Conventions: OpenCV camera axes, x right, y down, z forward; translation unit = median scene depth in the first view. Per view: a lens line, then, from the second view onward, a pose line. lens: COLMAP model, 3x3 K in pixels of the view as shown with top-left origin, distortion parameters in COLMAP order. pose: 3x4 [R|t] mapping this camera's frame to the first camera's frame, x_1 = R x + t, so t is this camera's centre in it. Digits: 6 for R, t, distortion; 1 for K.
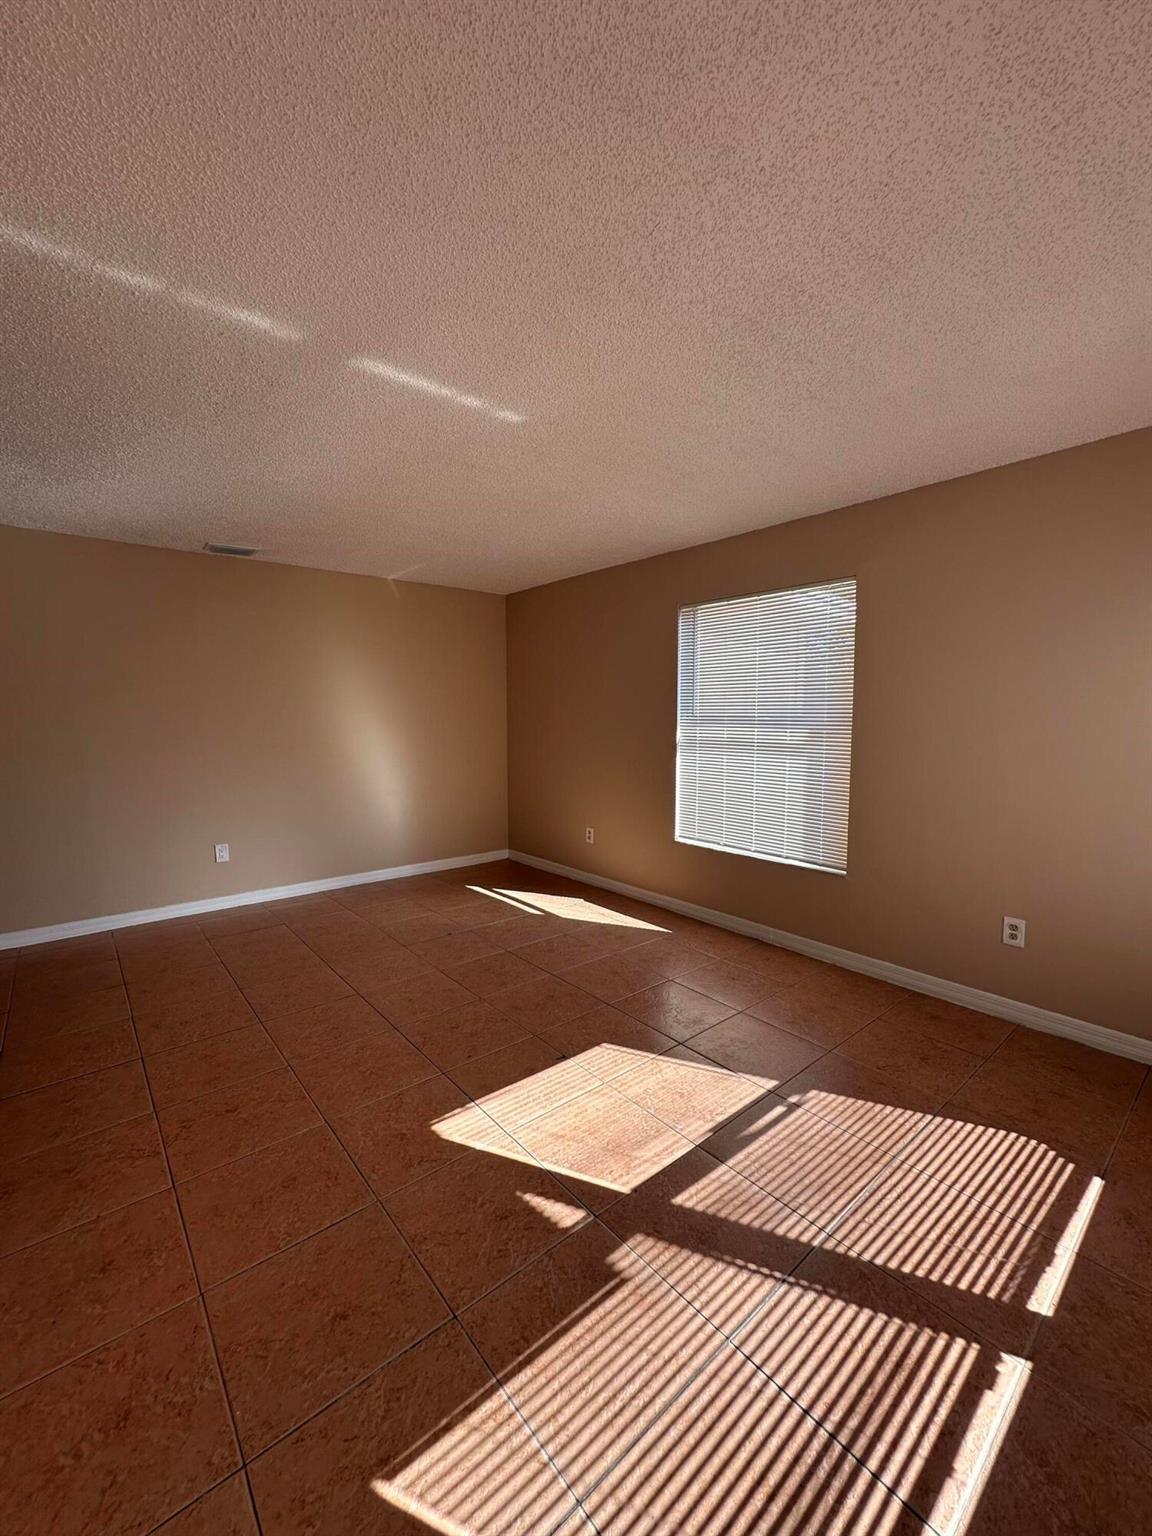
lens RADIAL K [[609.4, 0, 576.0], [0, 609.4, 768.0], [0, 0, 1]] dist [-0.005701, 0.000559]
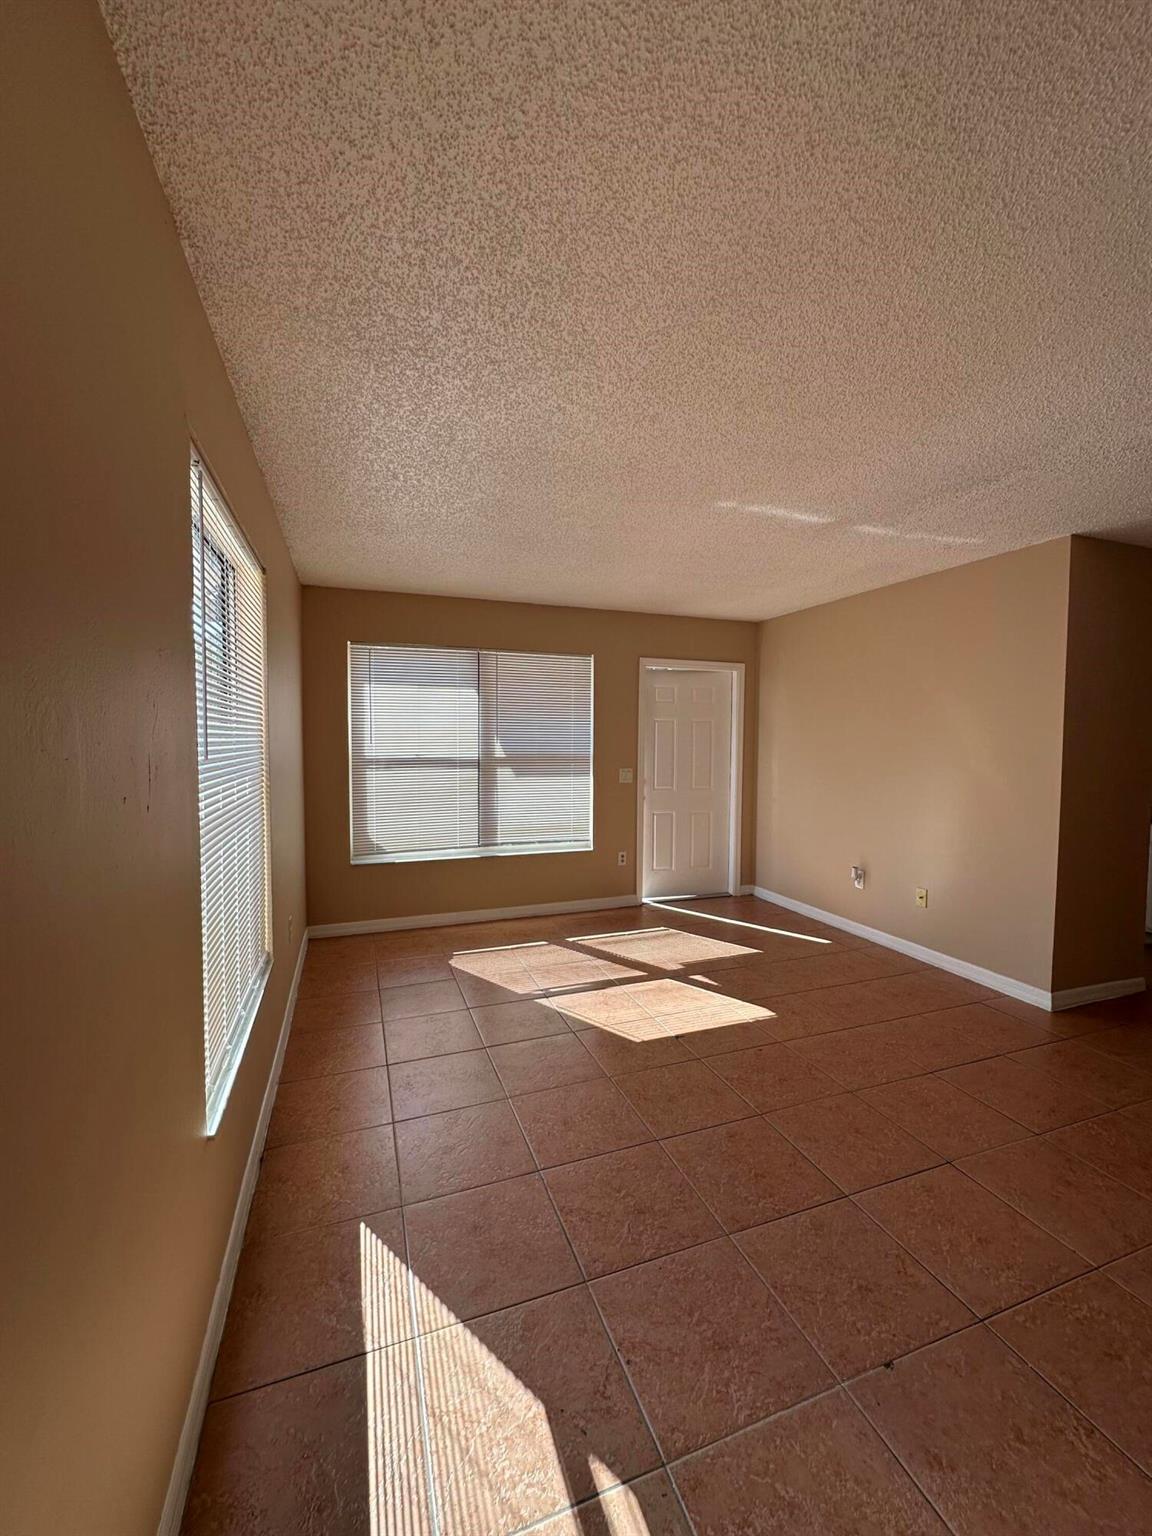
lens RADIAL K [[609.4, 0, 576.0], [0, 609.4, 768.0], [0, 0, 1]] dist [-0.005701, 0.000559]
pose [[-0.937265, -0.017323, 0.348186, -0.295688], [0.033652, 0.989605, 0.139821, -0.266125], [-0.346989, 0.142767, -0.926939, 2.605335]]
